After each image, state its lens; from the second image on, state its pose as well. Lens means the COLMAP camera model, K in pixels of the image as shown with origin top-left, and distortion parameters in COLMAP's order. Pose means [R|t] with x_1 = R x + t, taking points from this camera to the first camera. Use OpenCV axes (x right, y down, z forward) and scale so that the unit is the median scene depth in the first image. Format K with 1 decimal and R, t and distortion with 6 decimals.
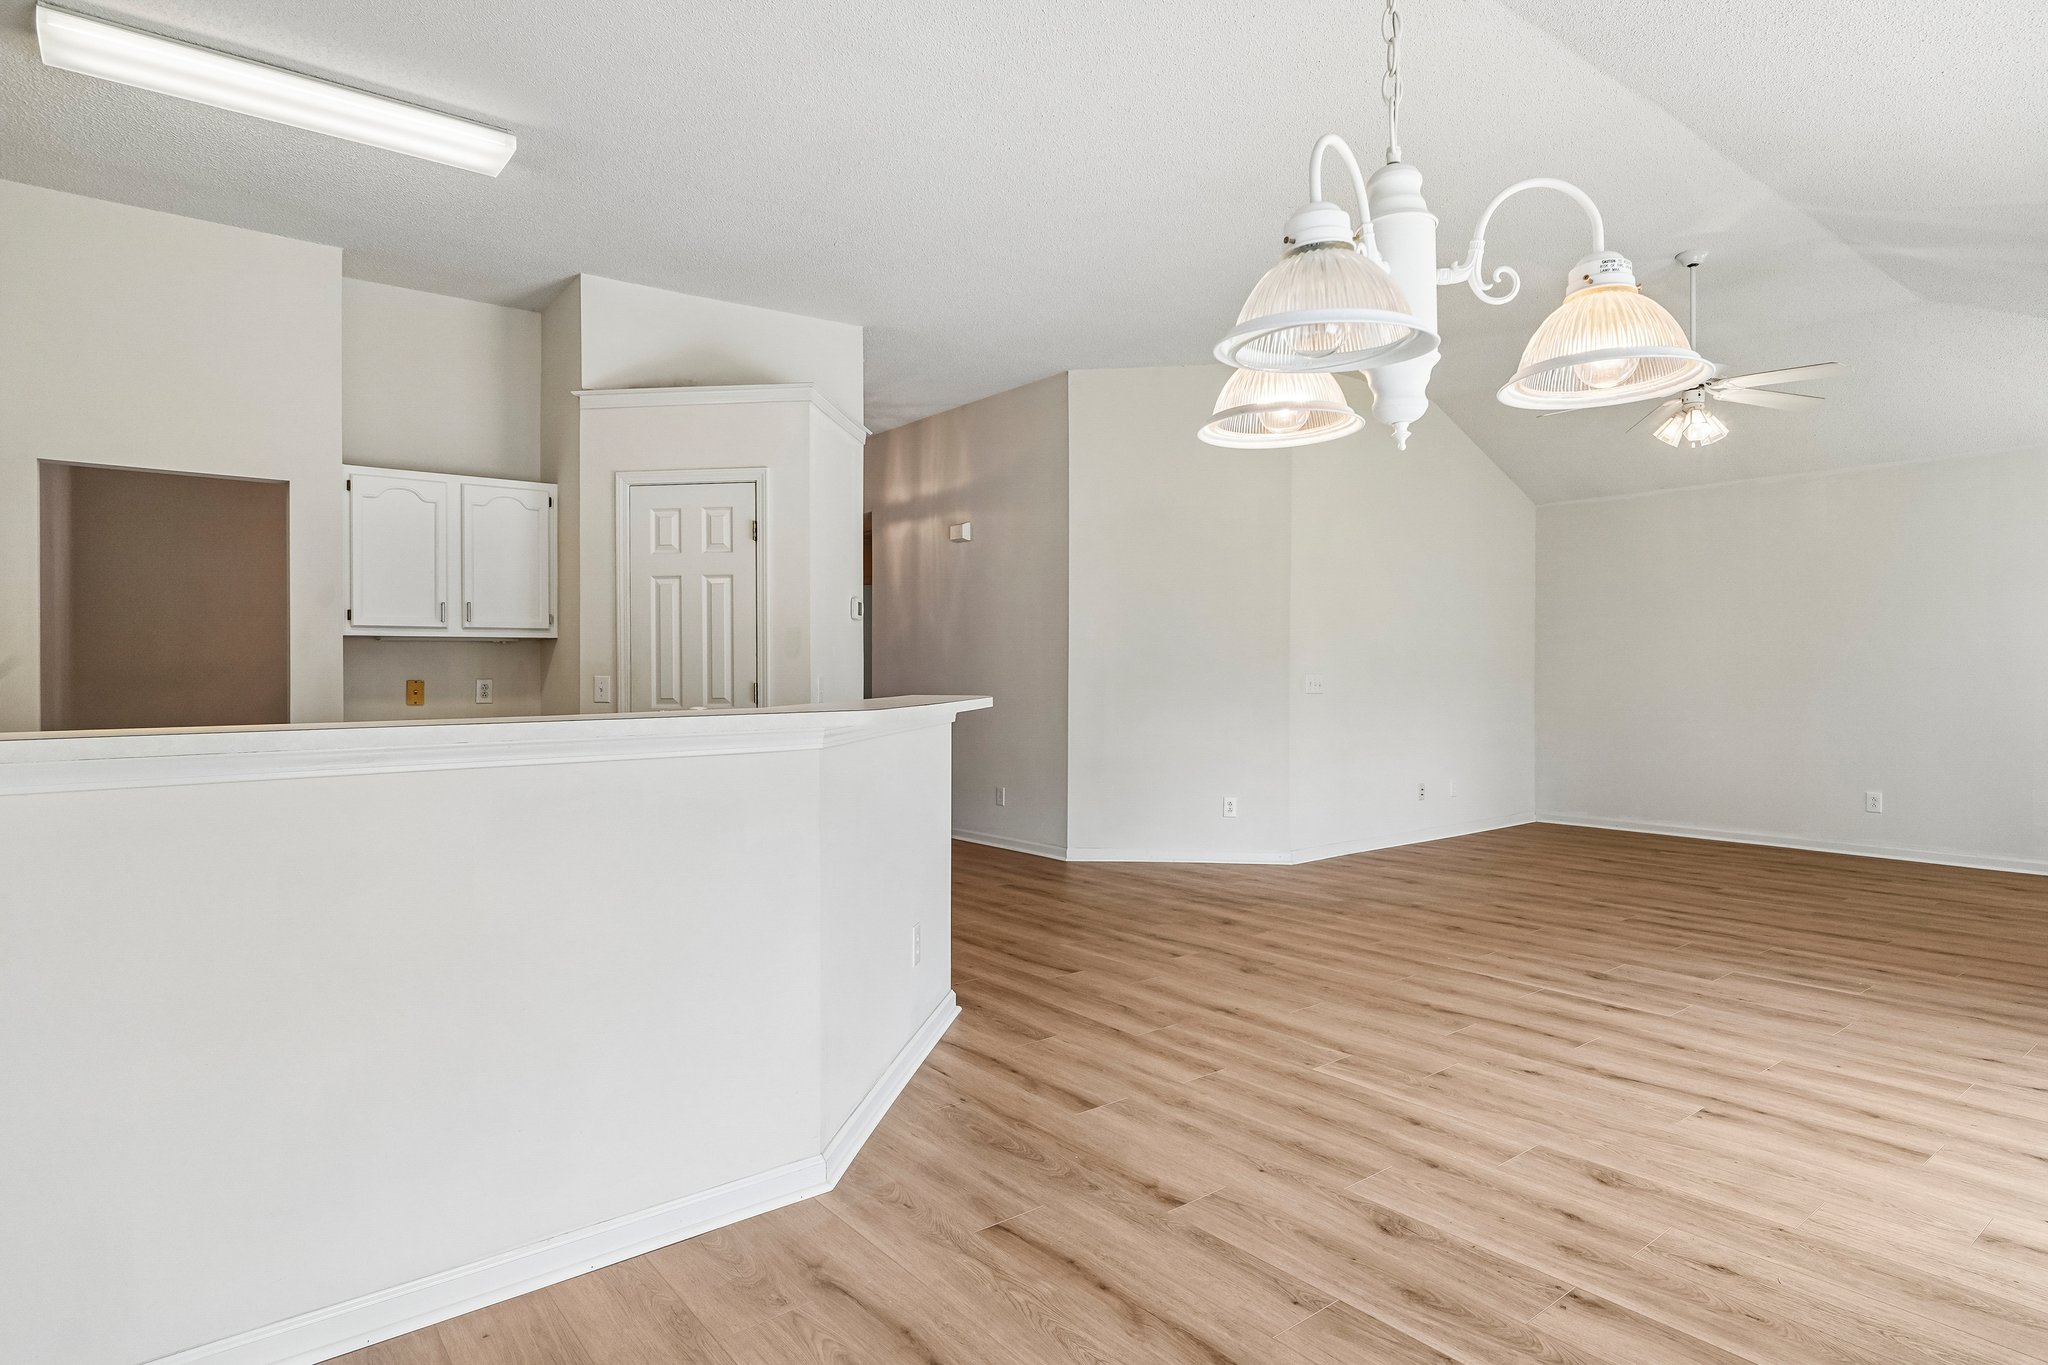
lens RADIAL K [[1174.6, 0, 1019.8], [0, 1174.6, 631.8], [0, 0, 1]] dist [0.002143, 0.018493]
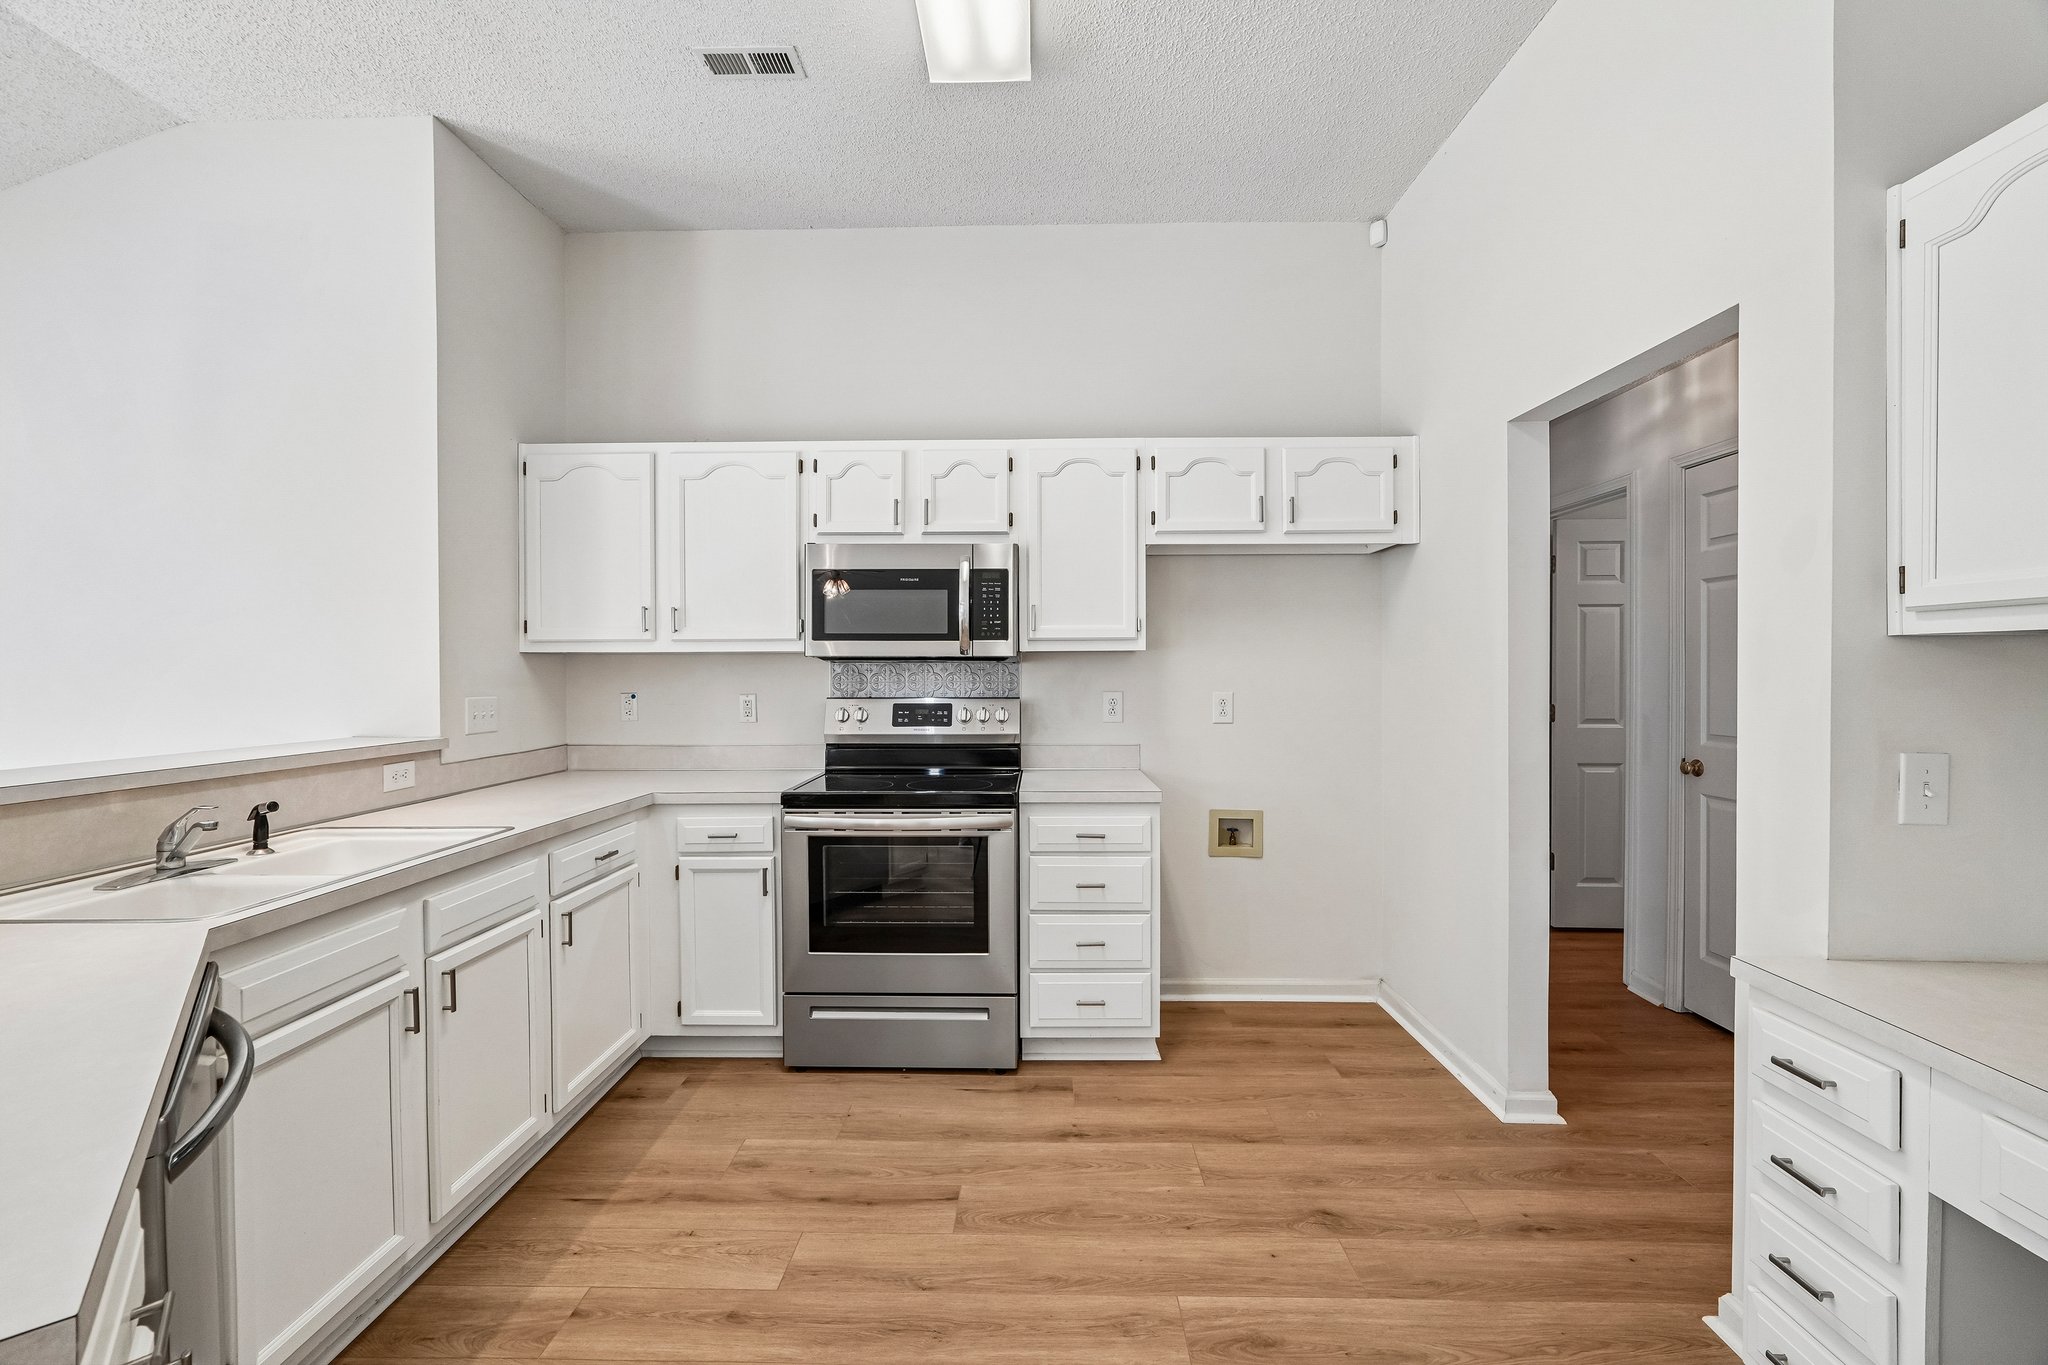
lens RADIAL K [[858.1, 0, 1022.4], [0, 858.1, 674.2], [0, 0, 1]] dist [-0.004327, -0.000113]
pose [[-0.643719, 0.009816, -0.765199, -0.212059], [0.029980, 0.999474, -0.012399, 0.011960], [0.764674, -0.030922, -0.643675, 1.095111]]
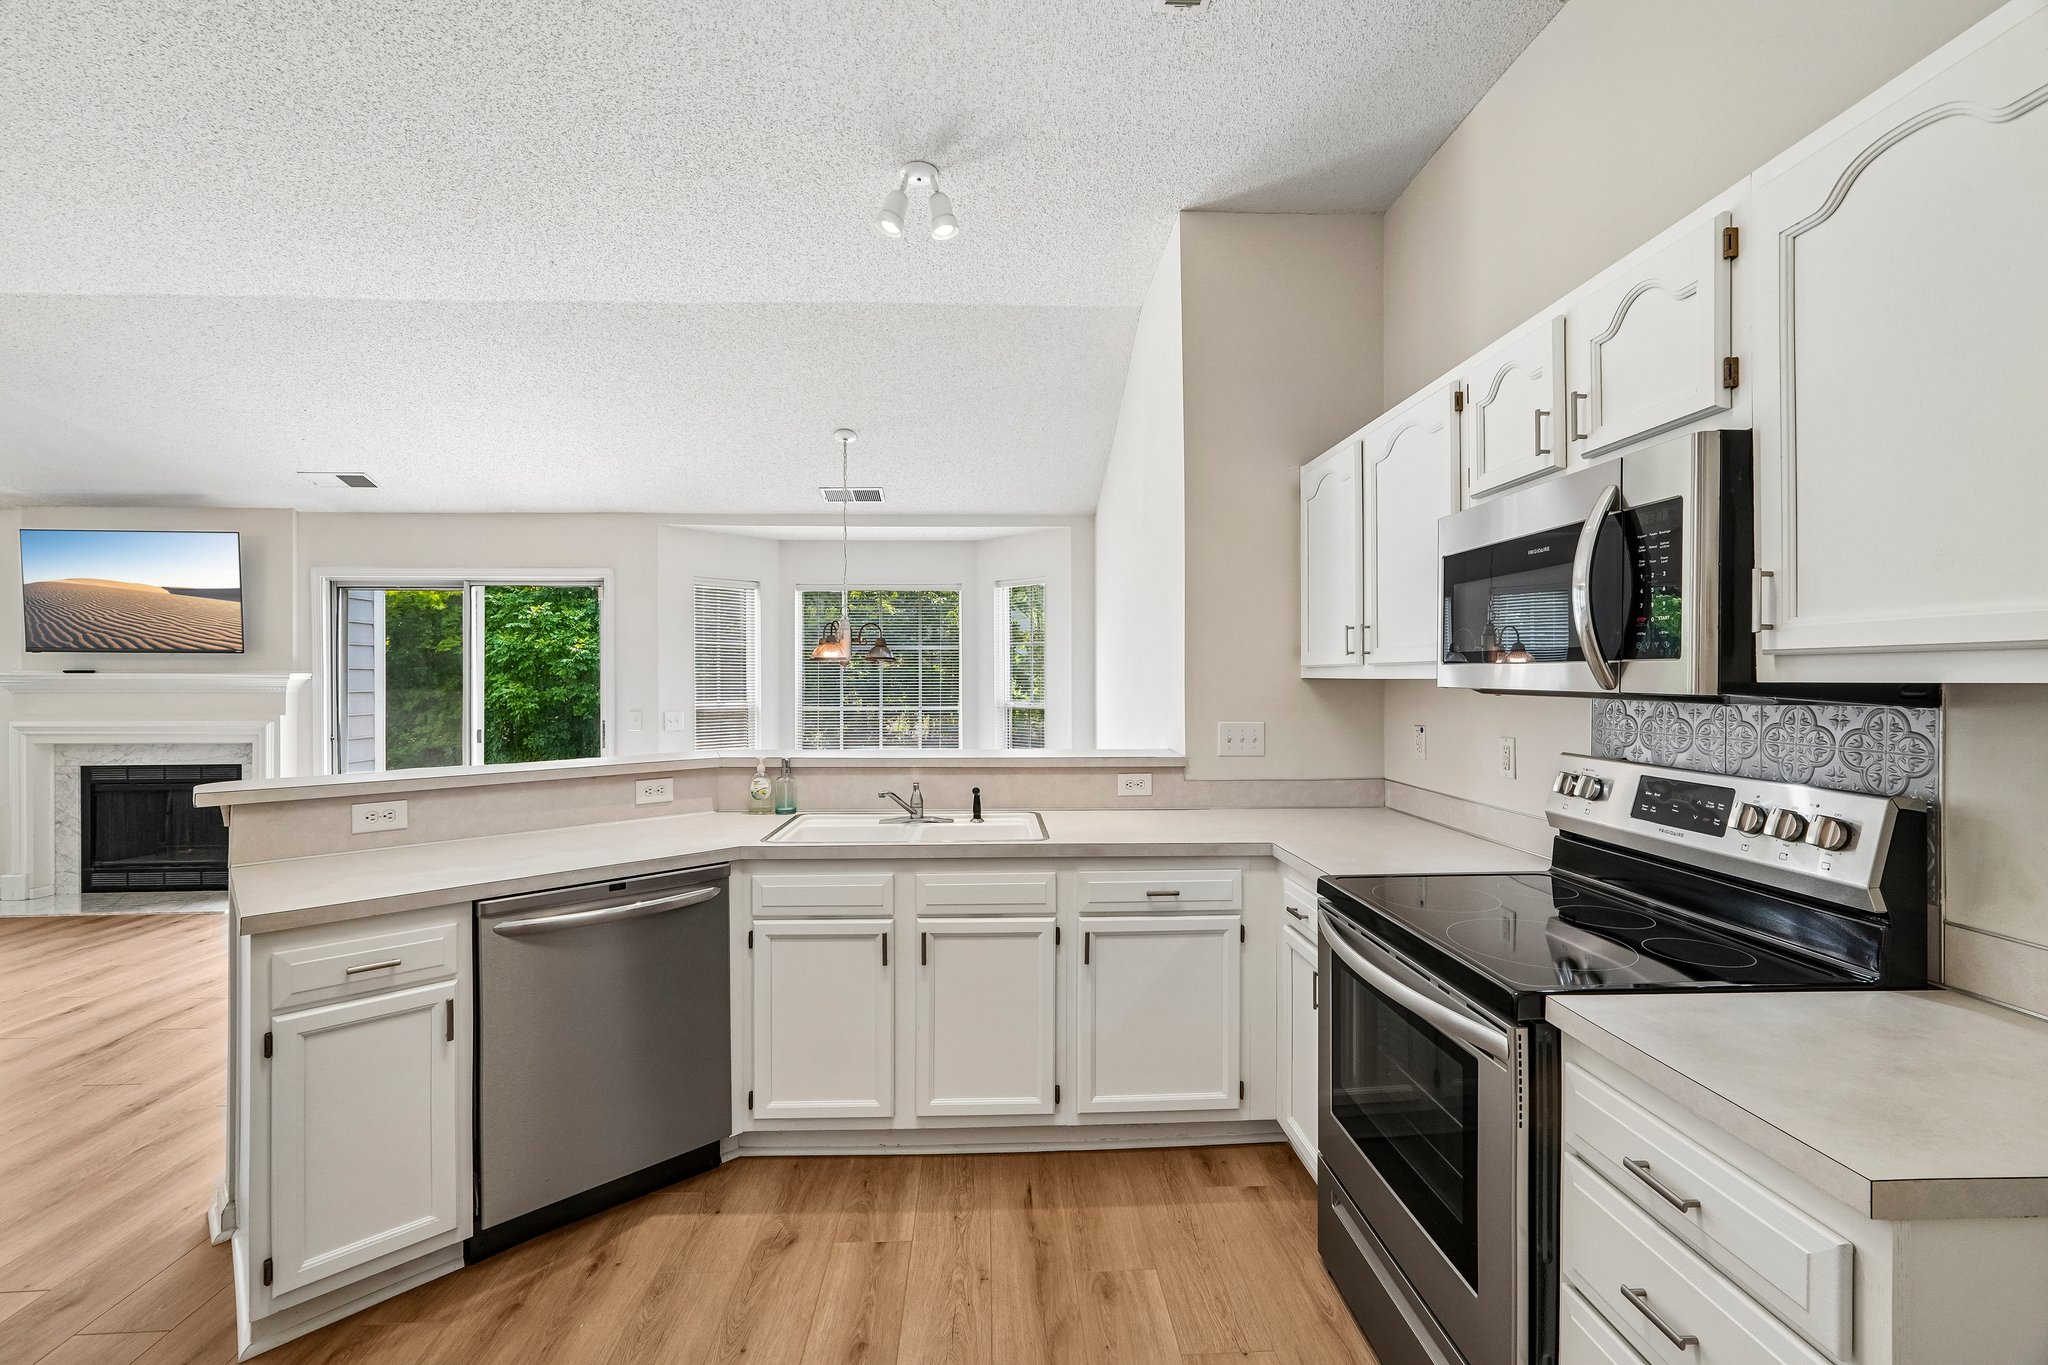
lens RADIAL K [[858.1, 0, 1022.4], [0, 858.1, 674.2], [0, 0, 1]] dist [-0.004327, -0.000113]
pose [[-0.808691, 0.007036, 0.588191, -0.695484], [-0.014282, 0.999399, -0.031591, -0.004795], [-0.588060, -0.033948, -0.808105, 1.025804]]
